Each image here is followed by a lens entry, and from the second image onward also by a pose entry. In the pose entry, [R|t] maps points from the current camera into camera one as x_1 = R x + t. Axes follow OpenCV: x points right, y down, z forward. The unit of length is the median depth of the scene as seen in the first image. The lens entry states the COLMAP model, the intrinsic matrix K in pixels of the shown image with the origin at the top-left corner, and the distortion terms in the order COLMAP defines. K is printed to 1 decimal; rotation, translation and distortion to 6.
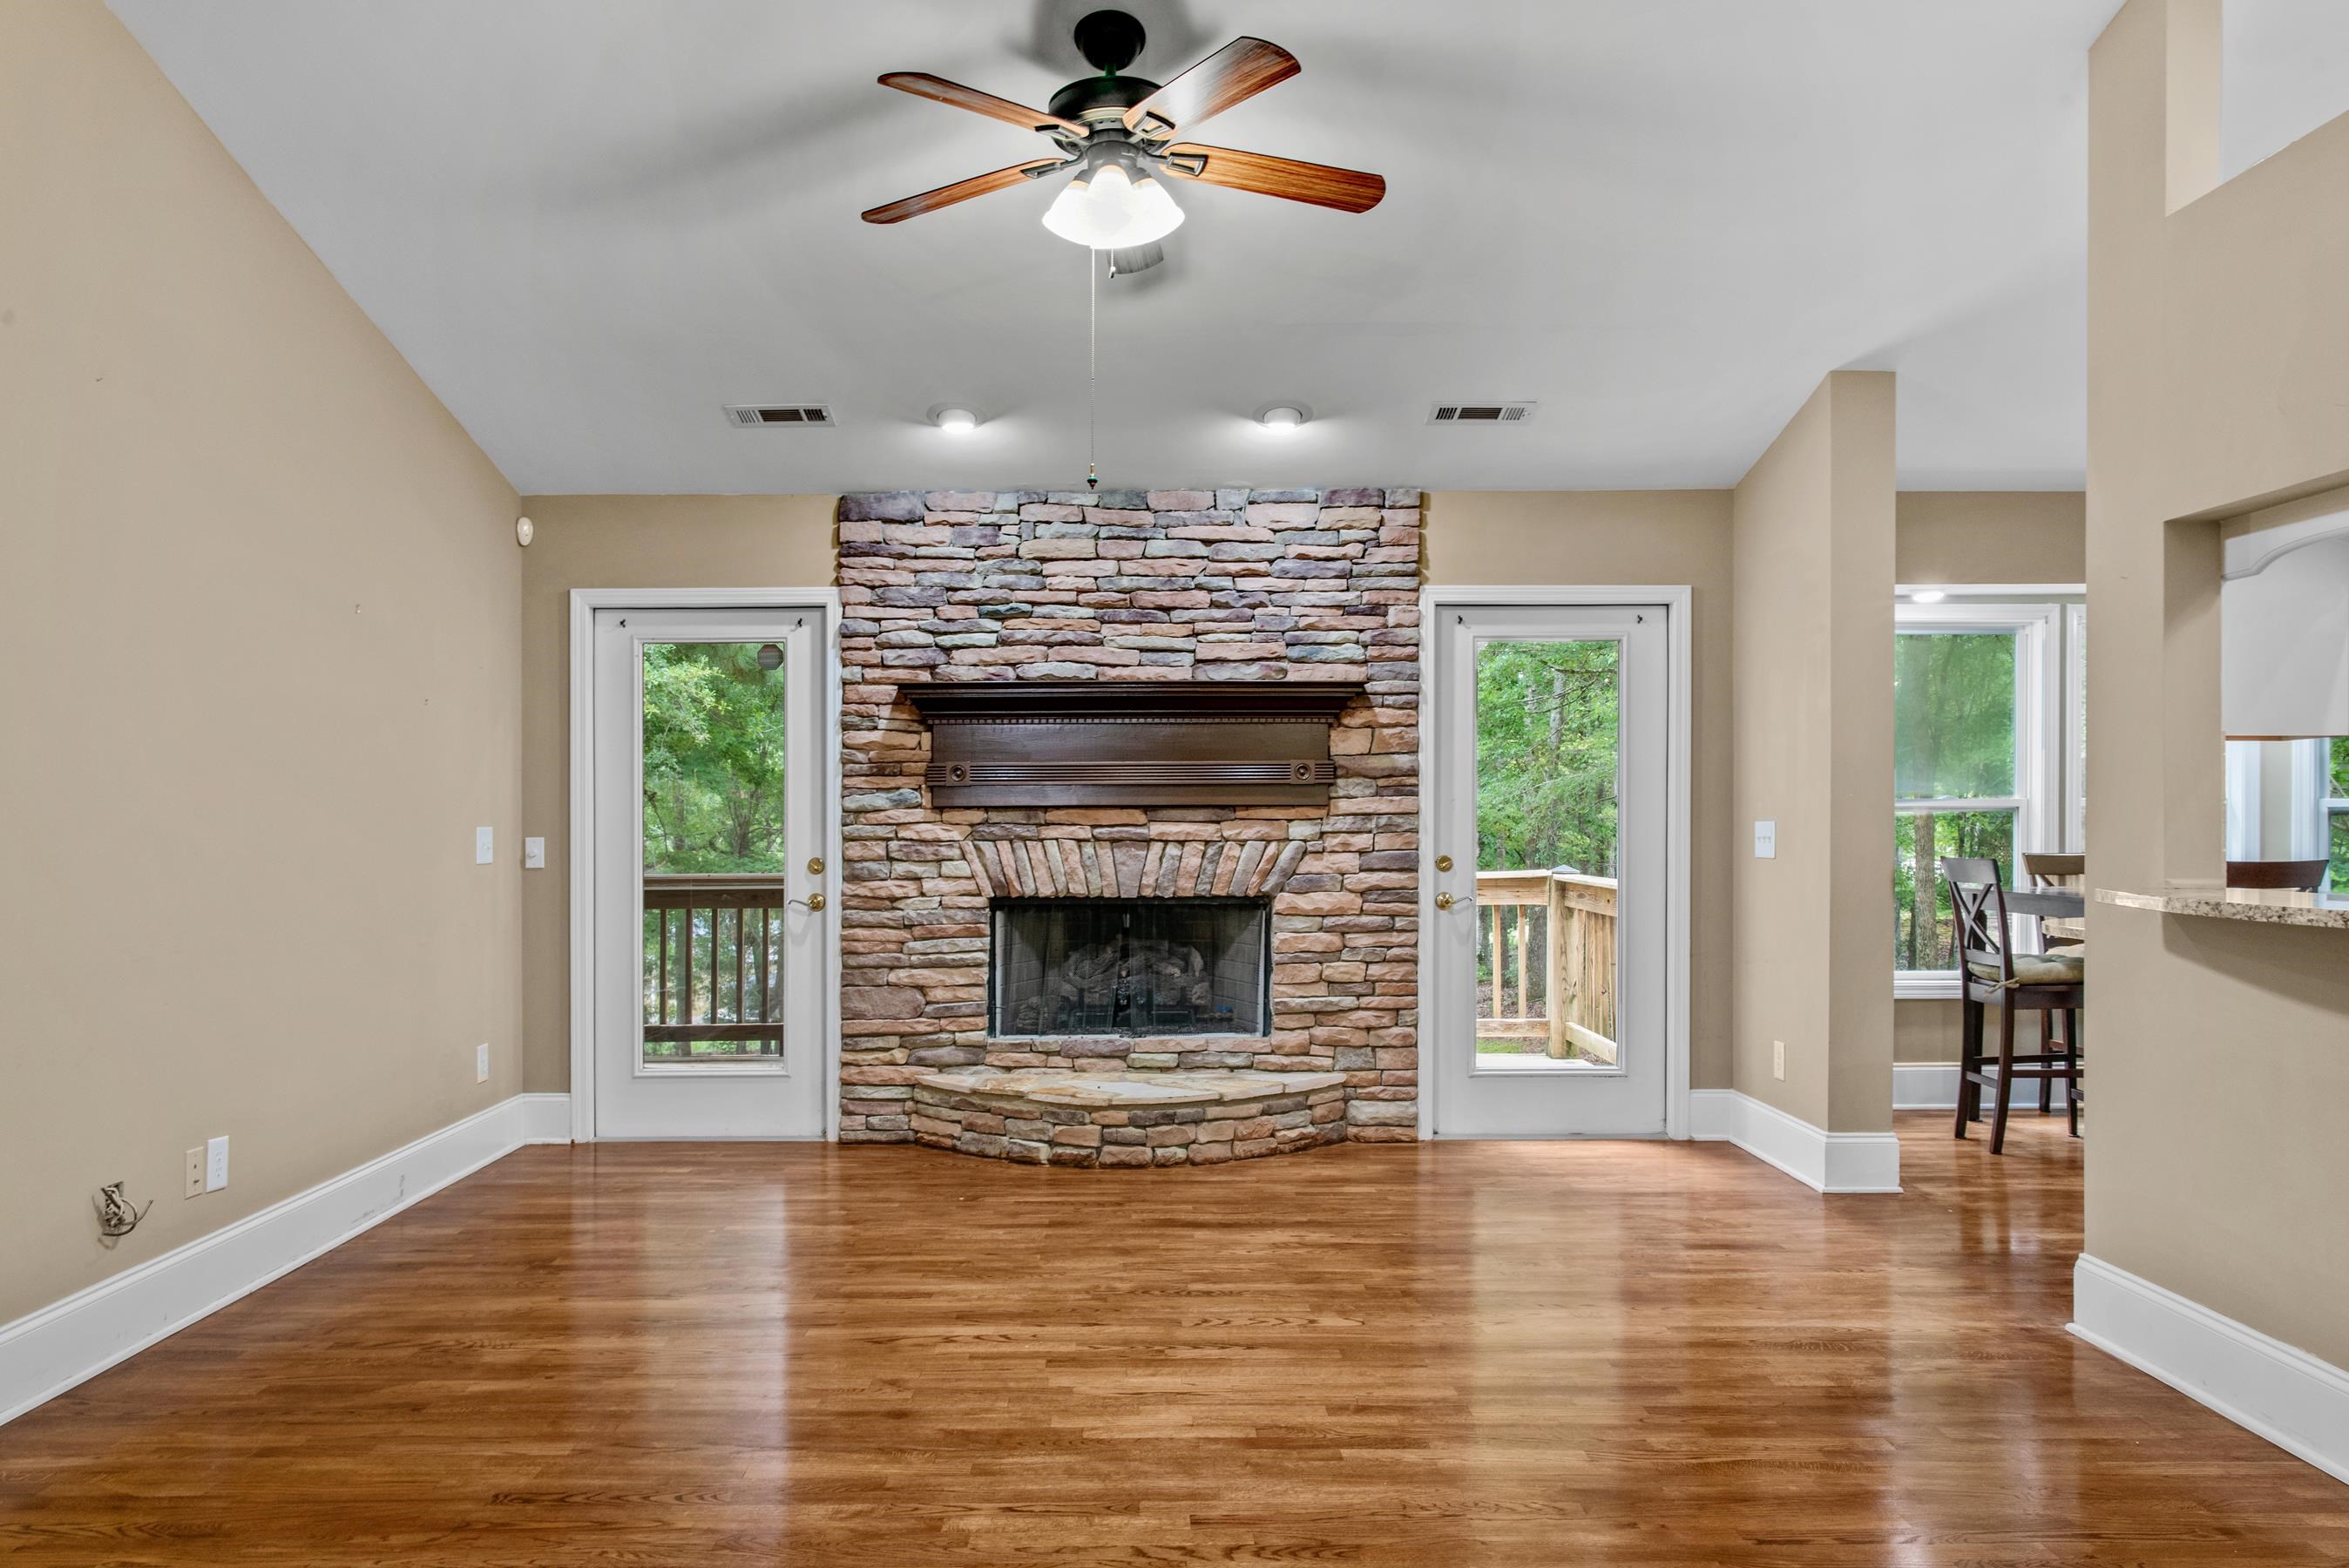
lens RADIAL K [[1576.5, 0, 1134.5], [0, 1576.5, 836.9], [0, 0, 1]] dist [0.014404, -0.023756]
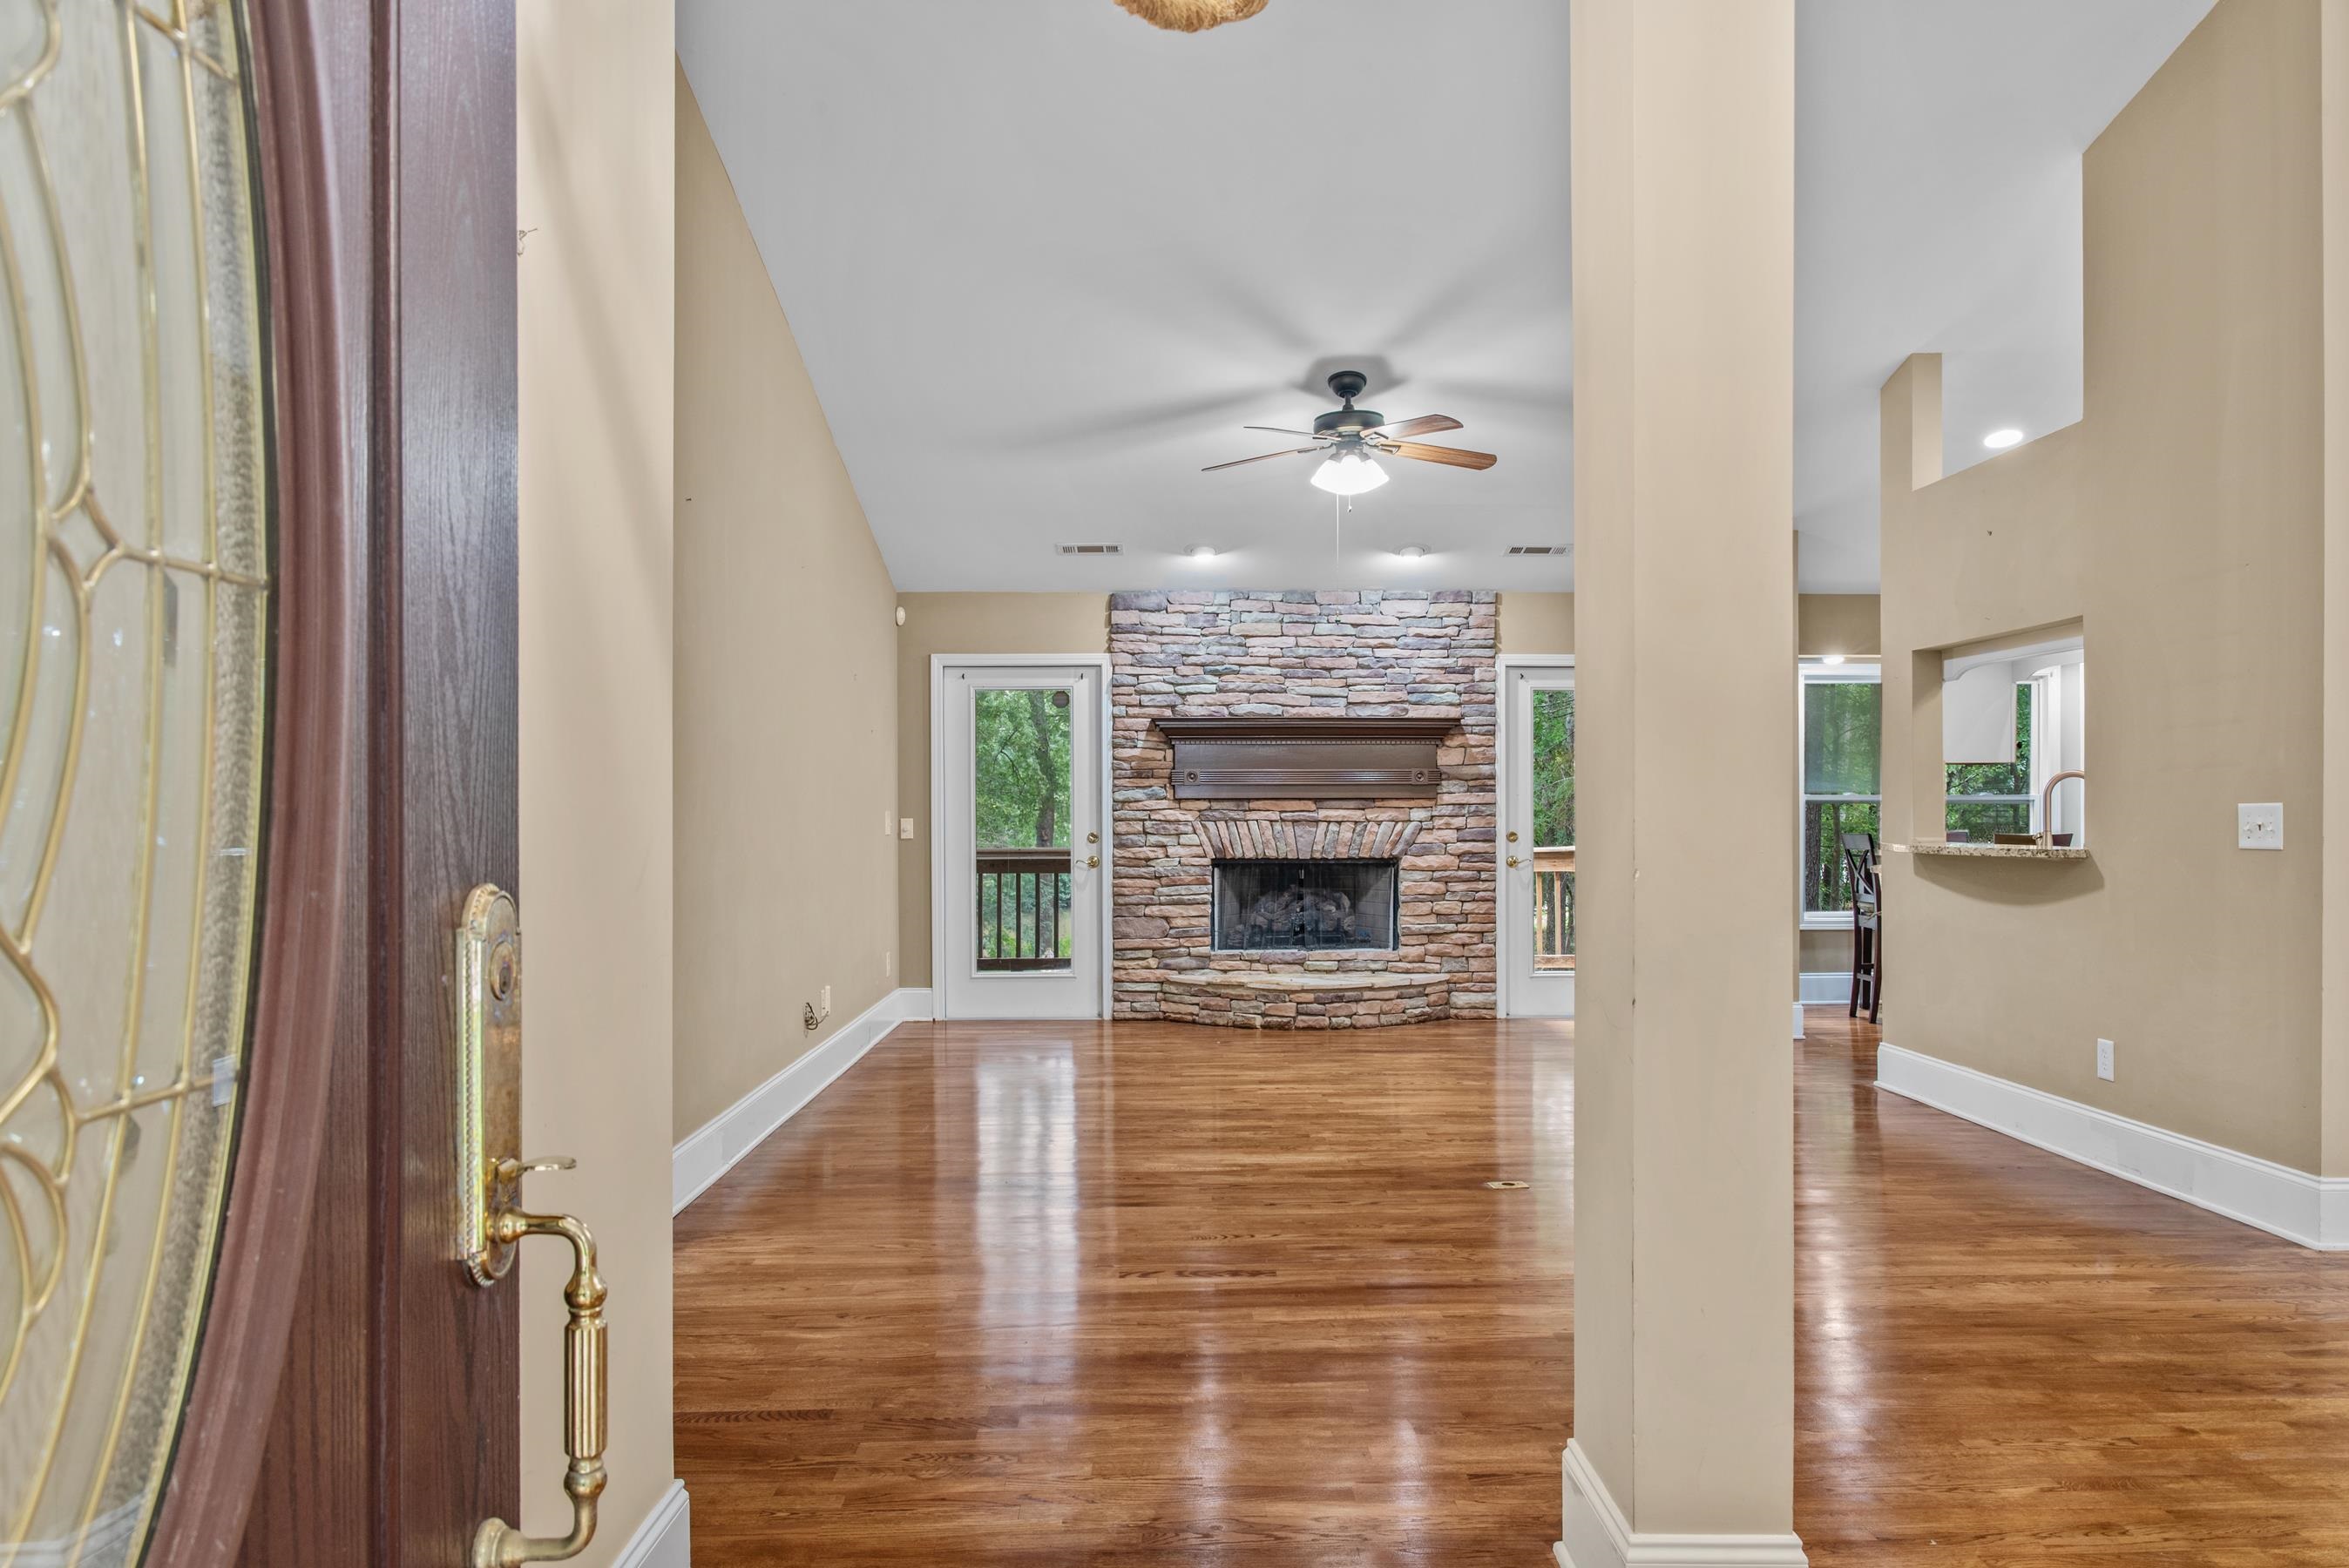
lens RADIAL K [[1576.5, 0, 1189.8], [0, 1576.5, 803.6], [0, 0, 1]] dist [0.014404, -0.023756]
pose [[0.999692, 0.001900, 0.024725, -0.151585], [-0.001482, 0.999856, -0.016895, 0.011236], [-0.024754, 0.016853, 0.999552, -0.512703]]
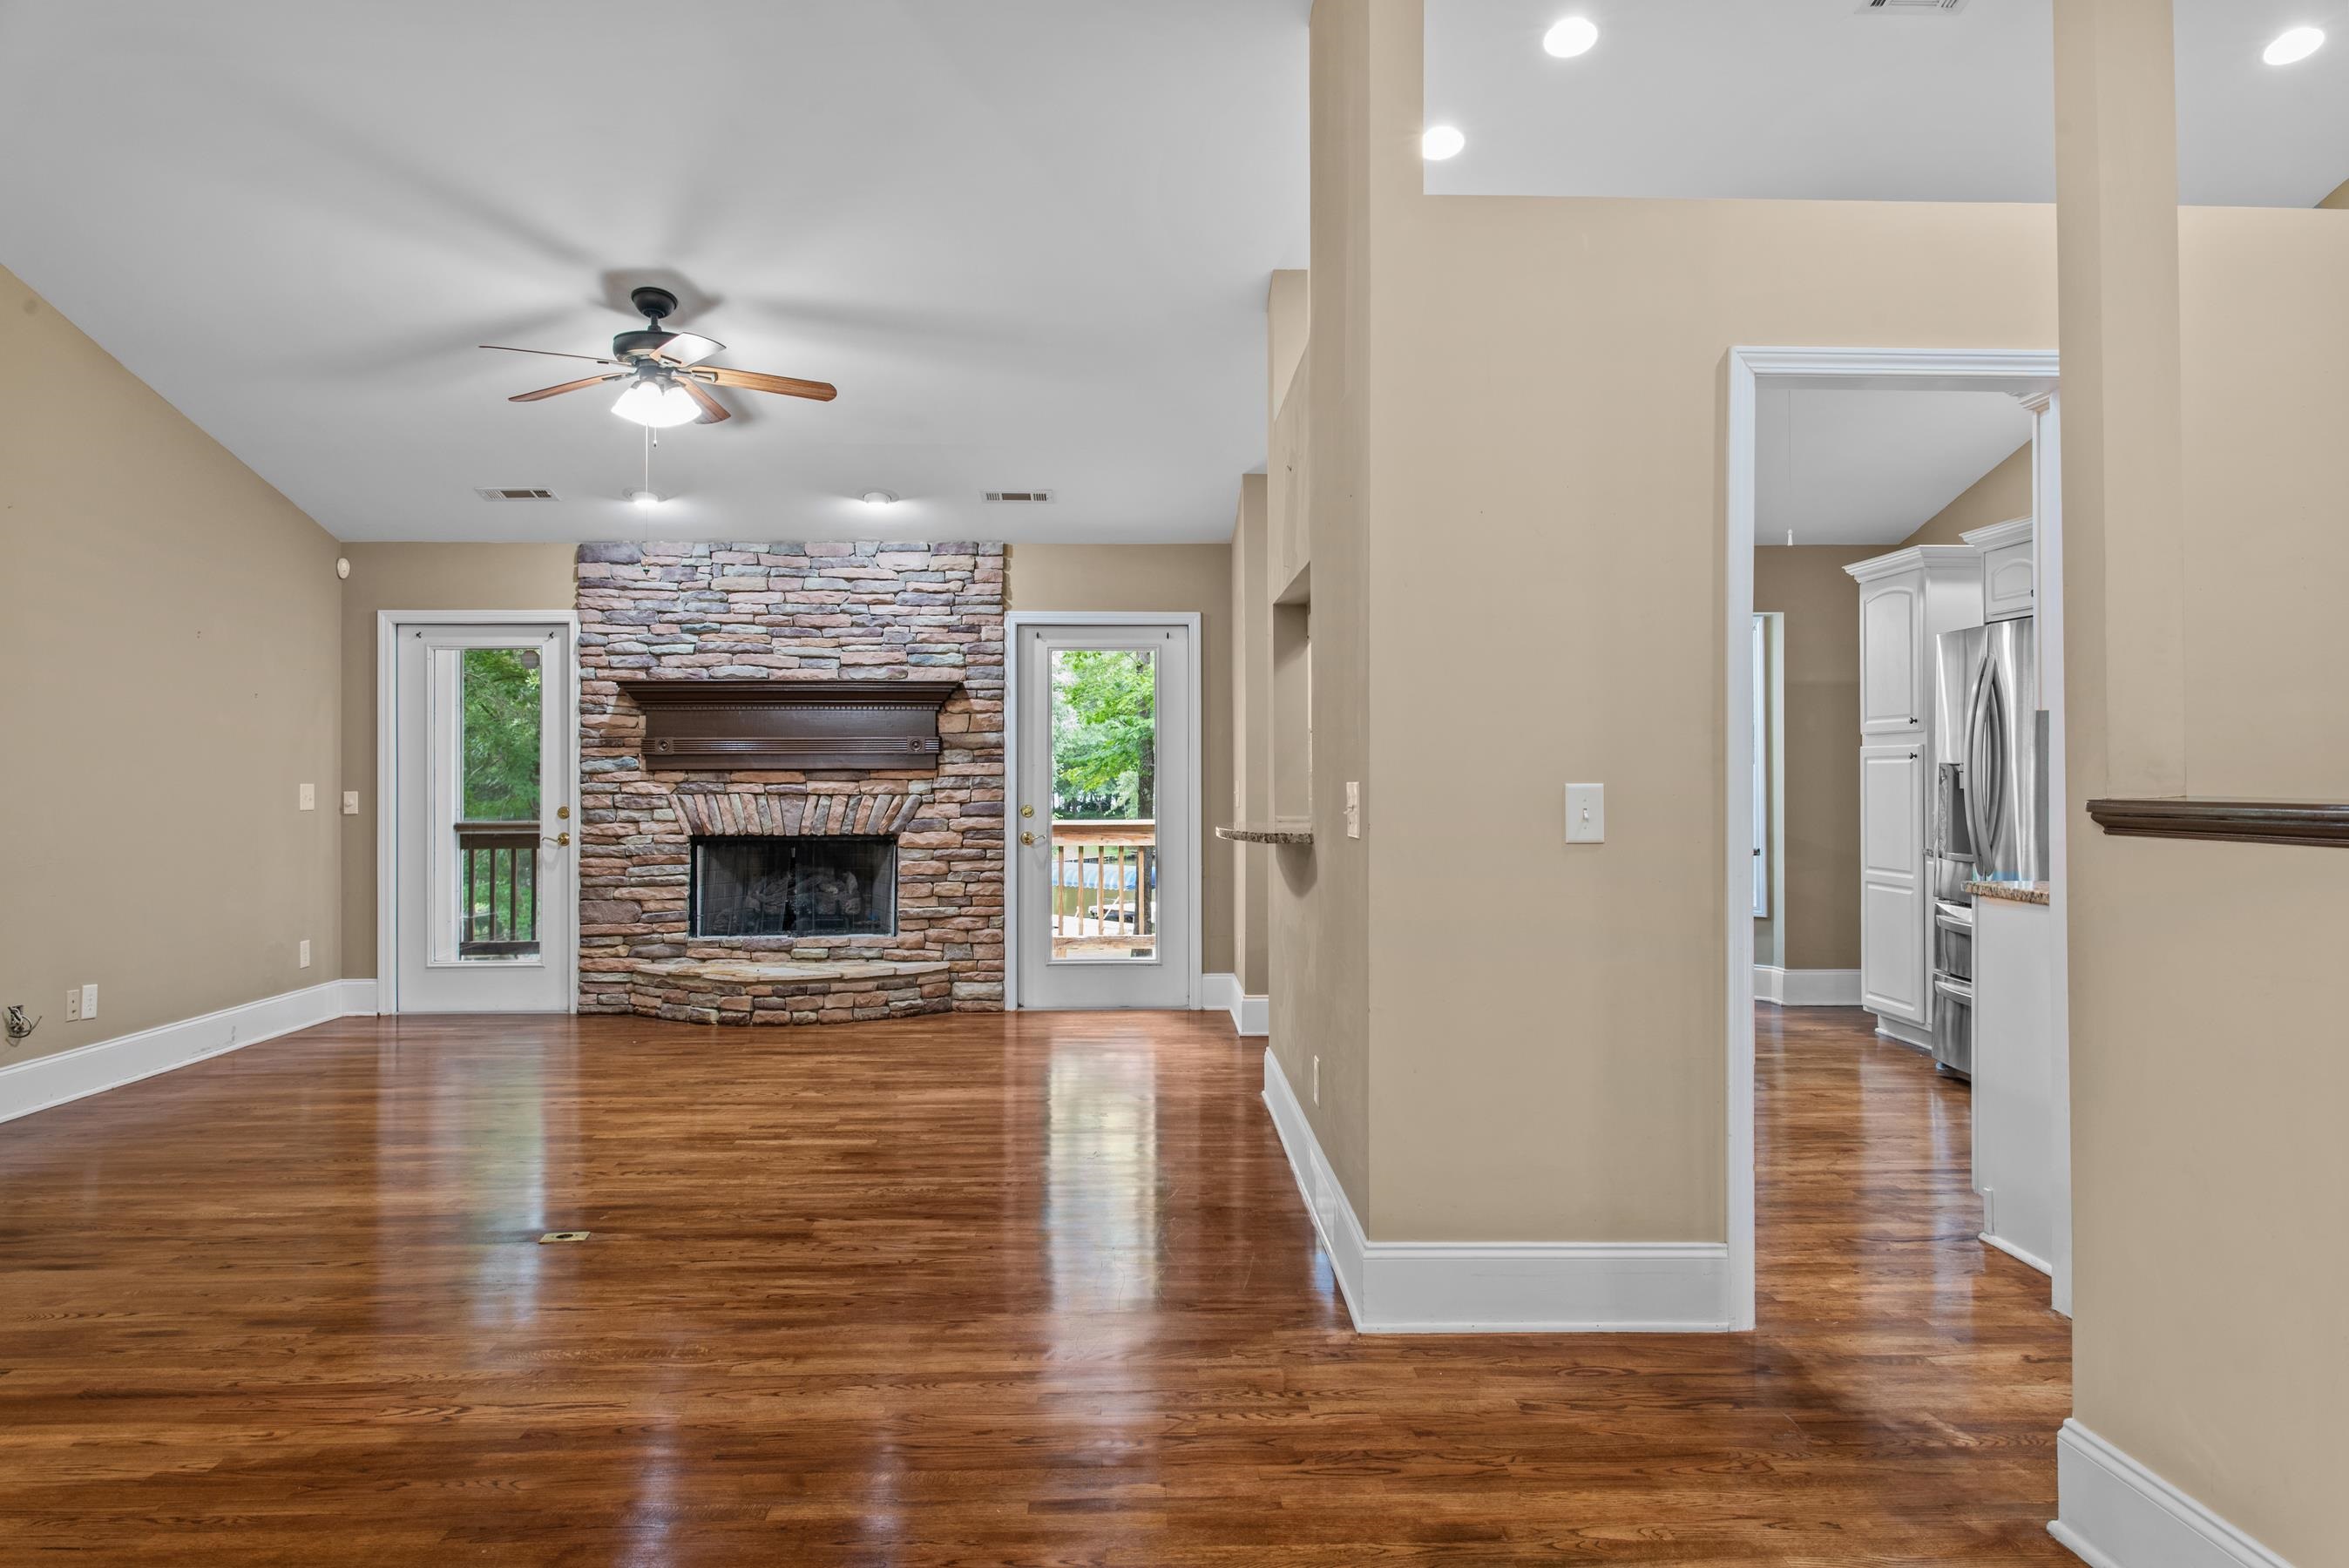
lens RADIAL K [[1576.5, 0, 1189.2], [0, 1576.5, 768.7], [0, 0, 1]] dist [0.014404, -0.023756]
pose [[0.999041, 0.002058, 0.043742, 0.283689], [-0.001351, 0.999868, -0.016197, 0.001713], [-0.043770, 0.016123, 0.998912, -0.394322]]
